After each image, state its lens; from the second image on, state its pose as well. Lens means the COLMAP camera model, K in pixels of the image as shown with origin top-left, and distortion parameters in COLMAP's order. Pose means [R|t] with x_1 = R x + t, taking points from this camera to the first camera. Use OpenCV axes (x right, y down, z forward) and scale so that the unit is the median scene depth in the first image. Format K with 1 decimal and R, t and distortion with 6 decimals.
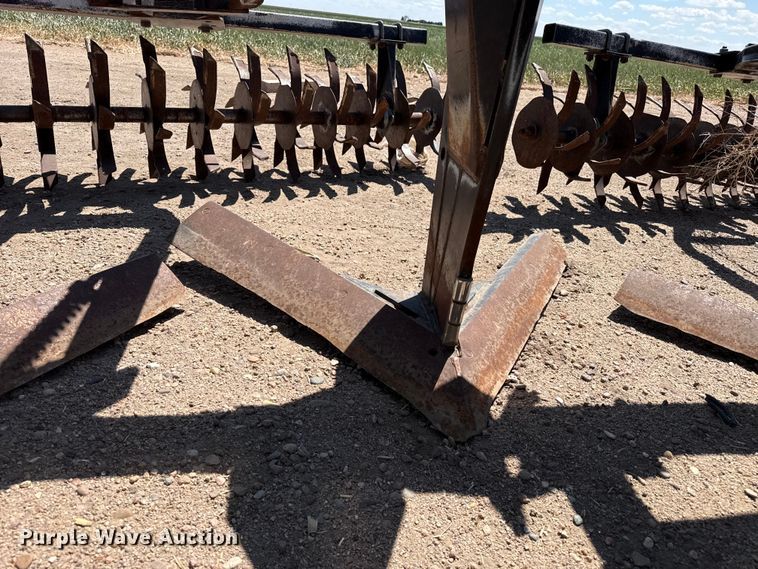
lens RADIAL K [[534.5, 0, 379.0], [0, 534.5, 284.5], [0, 0, 1]] dist [0.034030, -0.038987]
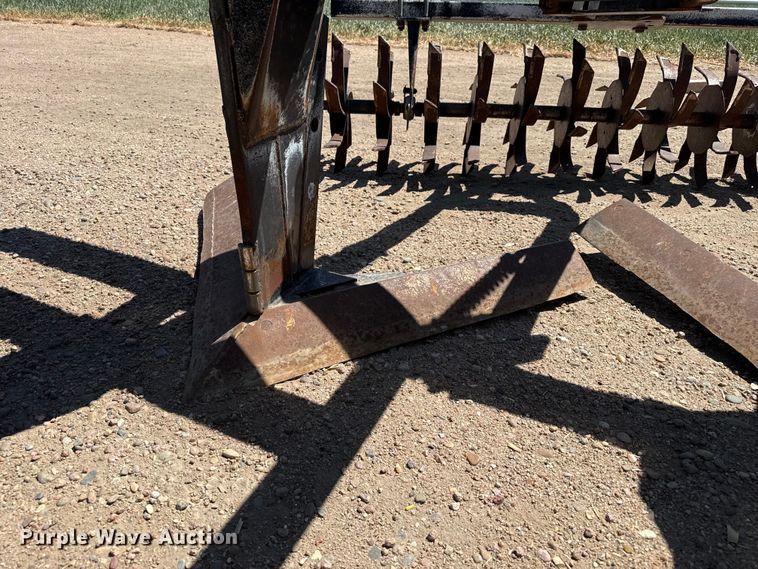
lens RADIAL K [[534.5, 0, 379.0], [0, 534.5, 284.5], [0, 0, 1]] dist [0.034030, -0.038987]
pose [[0.811089, 0.195035, -0.551449, -0.106840], [-0.195884, 0.978904, 0.058104, 0.038893], [0.551149, 0.060892, 0.832182, -0.103877]]
